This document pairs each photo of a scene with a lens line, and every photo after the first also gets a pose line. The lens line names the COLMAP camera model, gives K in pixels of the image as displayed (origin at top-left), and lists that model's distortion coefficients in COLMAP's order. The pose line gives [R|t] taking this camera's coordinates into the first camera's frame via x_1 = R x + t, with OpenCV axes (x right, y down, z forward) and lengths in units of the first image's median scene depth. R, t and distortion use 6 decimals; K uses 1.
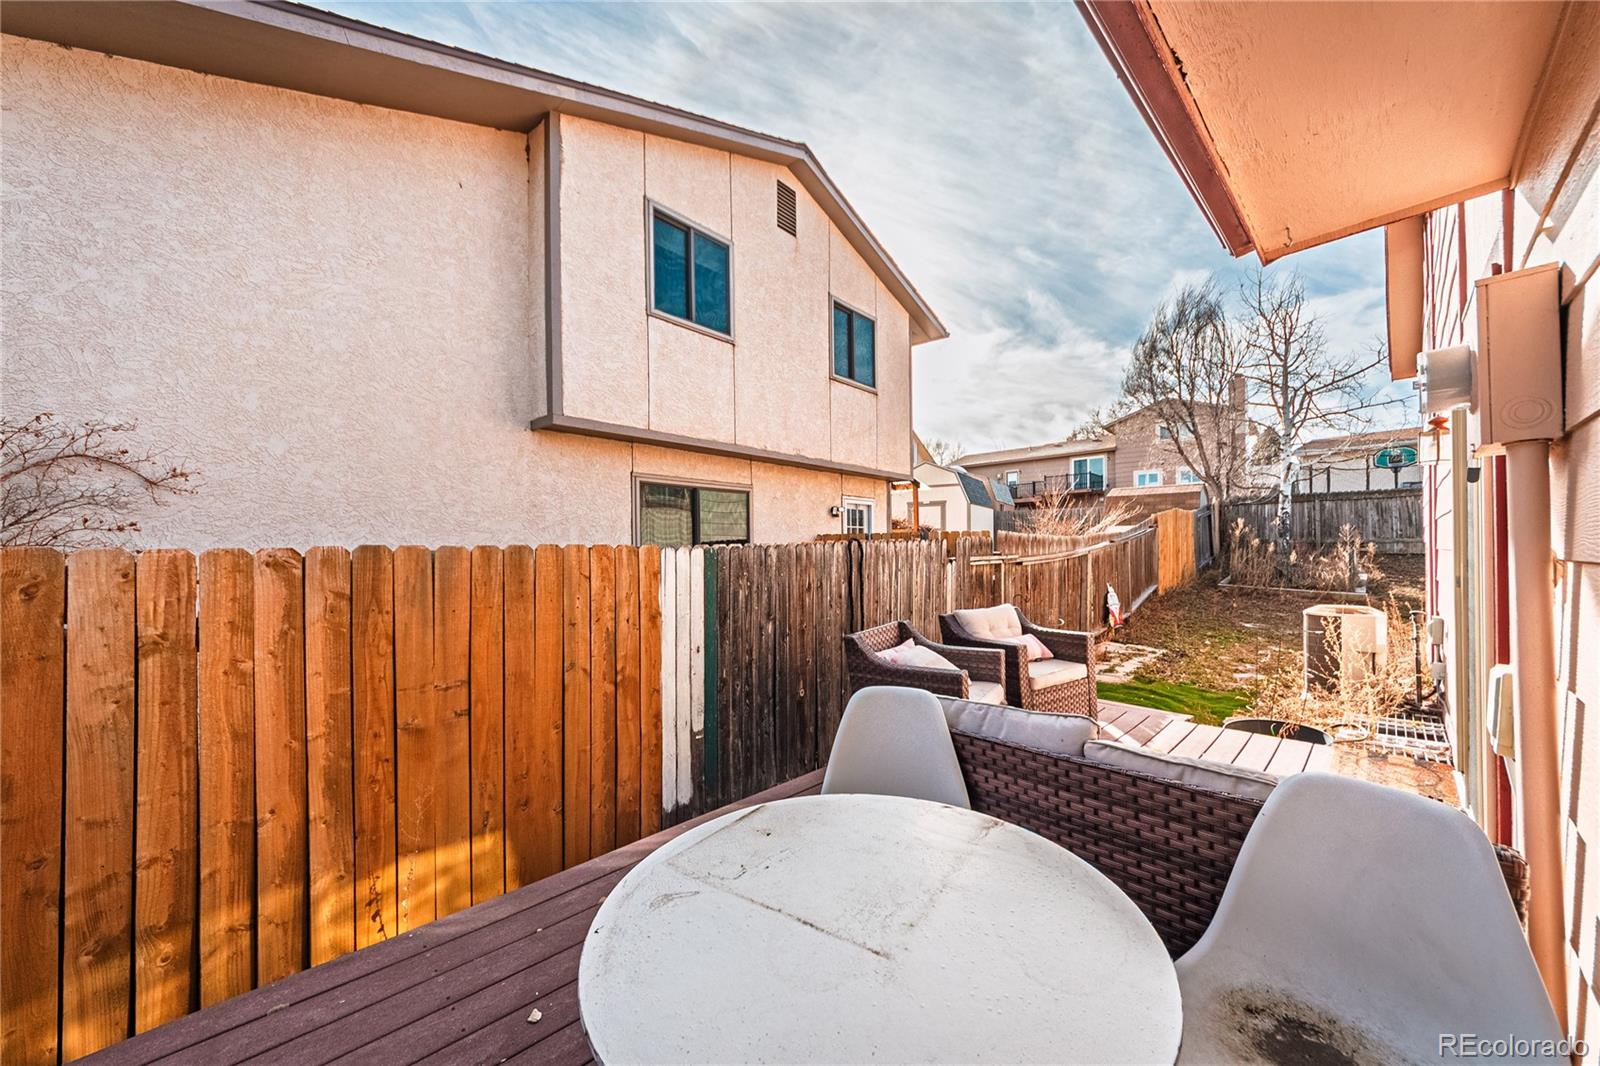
lens RADIAL K [[580.5, 0, 807.7], [0, 580.5, 541.5], [0, 0, 1]] dist [0.002238, -0.000833]
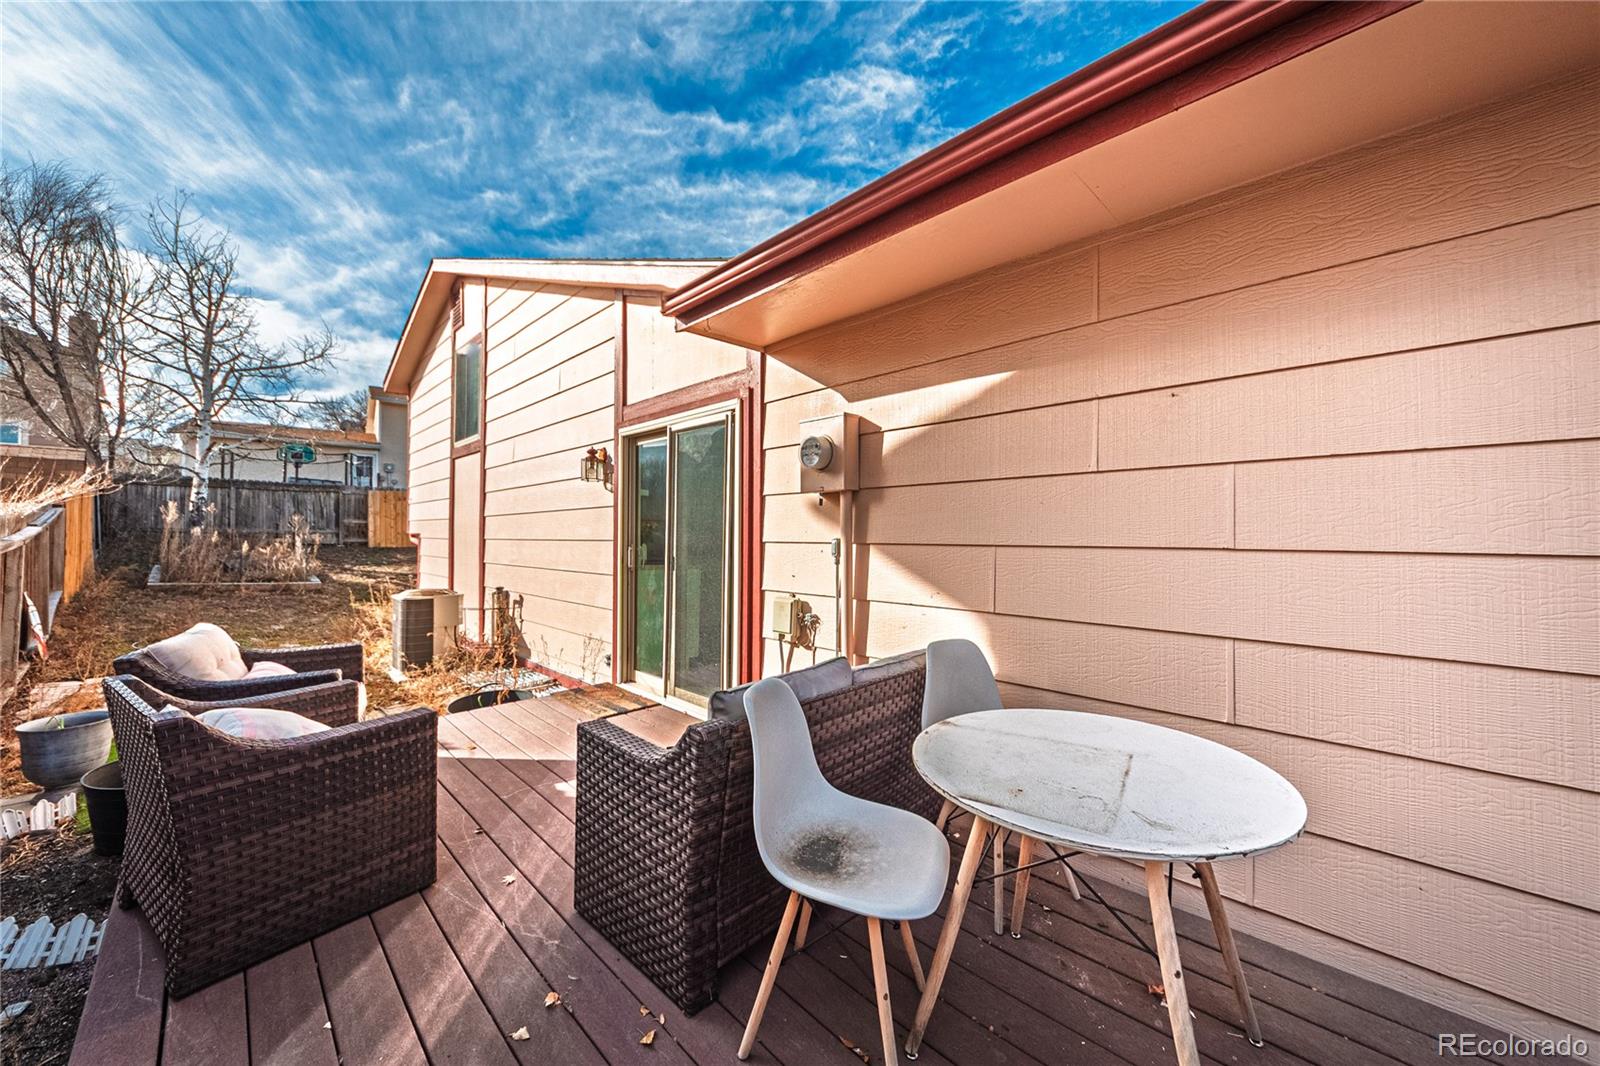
lens RADIAL K [[580.5, 0, 809.9], [0, 580.5, 533.5], [0, 0, 1]] dist [0.002238, -0.000833]
pose [[-0.013596, 0.013317, 0.999819, -0.072329], [-0.015110, 0.999794, -0.013522, 0.002024], [-0.999793, -0.015291, -0.013392, 0.087128]]
